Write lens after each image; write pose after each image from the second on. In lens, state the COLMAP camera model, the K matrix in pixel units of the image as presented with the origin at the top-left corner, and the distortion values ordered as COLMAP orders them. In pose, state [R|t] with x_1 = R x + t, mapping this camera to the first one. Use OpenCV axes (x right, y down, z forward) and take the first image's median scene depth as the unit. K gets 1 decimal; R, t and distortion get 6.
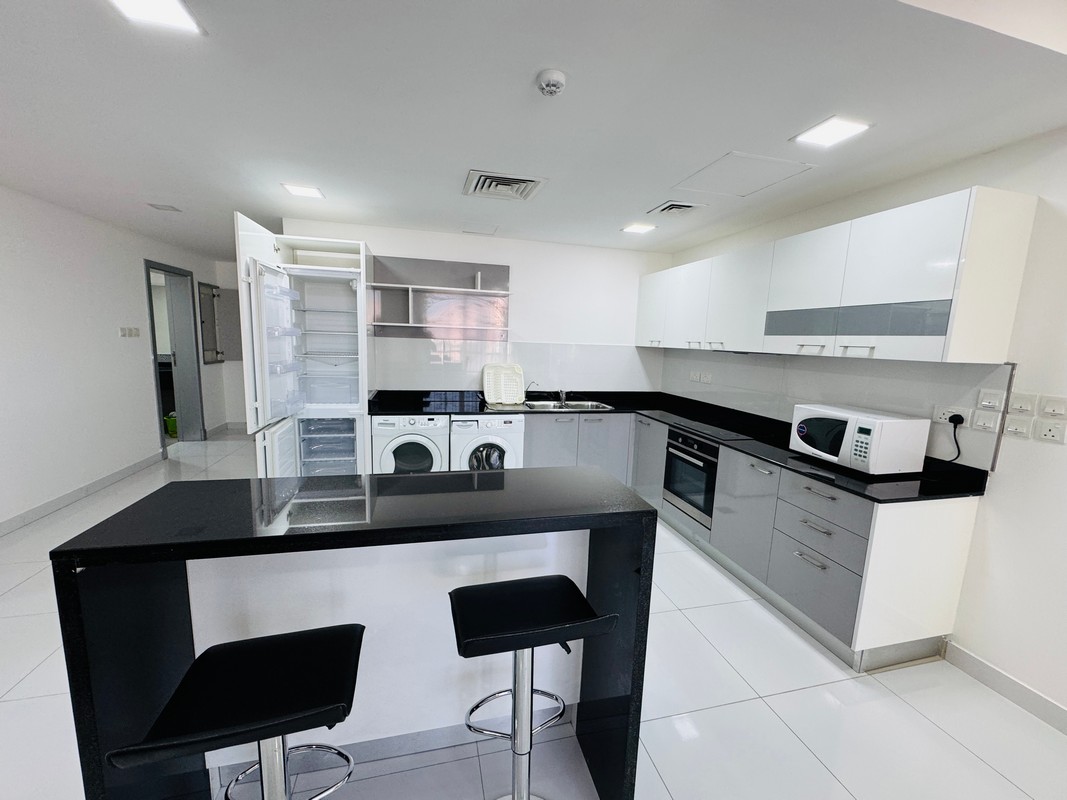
lens RADIAL K [[425.7, 0, 531.1], [0, 425.7, 400.5], [0, 0, 1]] dist [-0.004659, 0.000642]
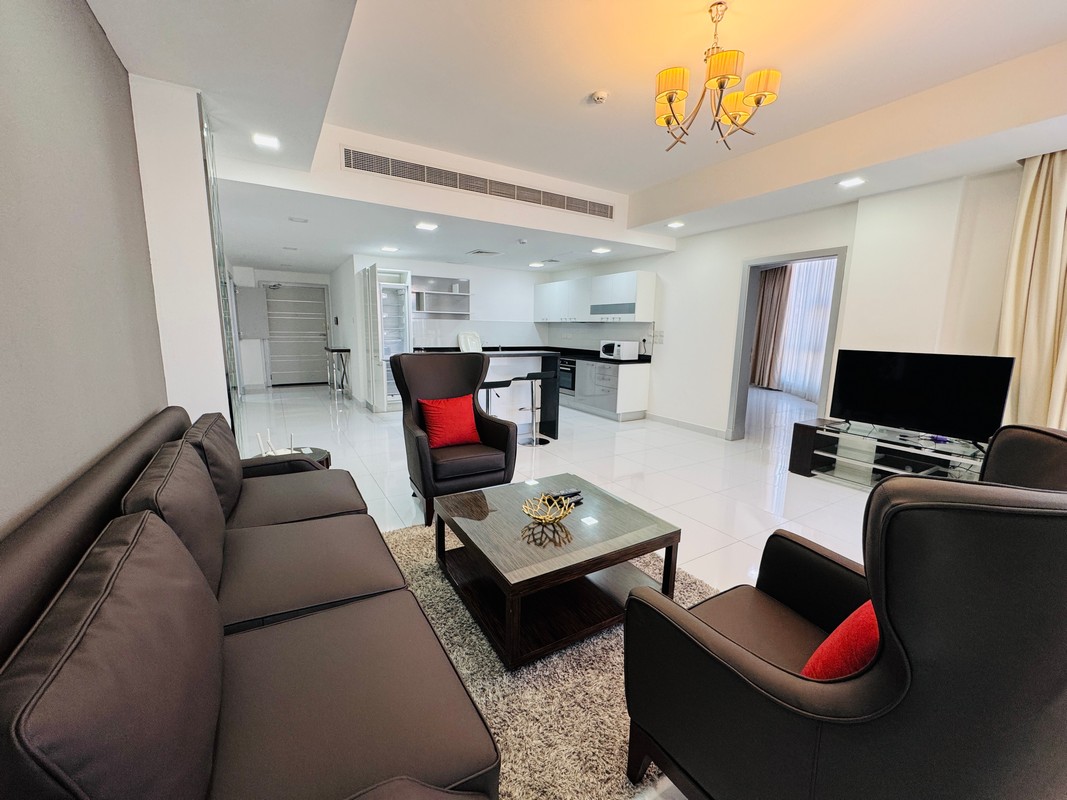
lens RADIAL K [[425.7, 0, 531.1], [0, 425.7, 400.5], [0, 0, 1]] dist [-0.004659, 0.000642]
pose [[0.955506, -0.074017, 0.285535, -0.513120], [0.063552, 0.996929, 0.045755, 0.205258], [-0.288044, -0.025573, 0.957276, -1.258509]]
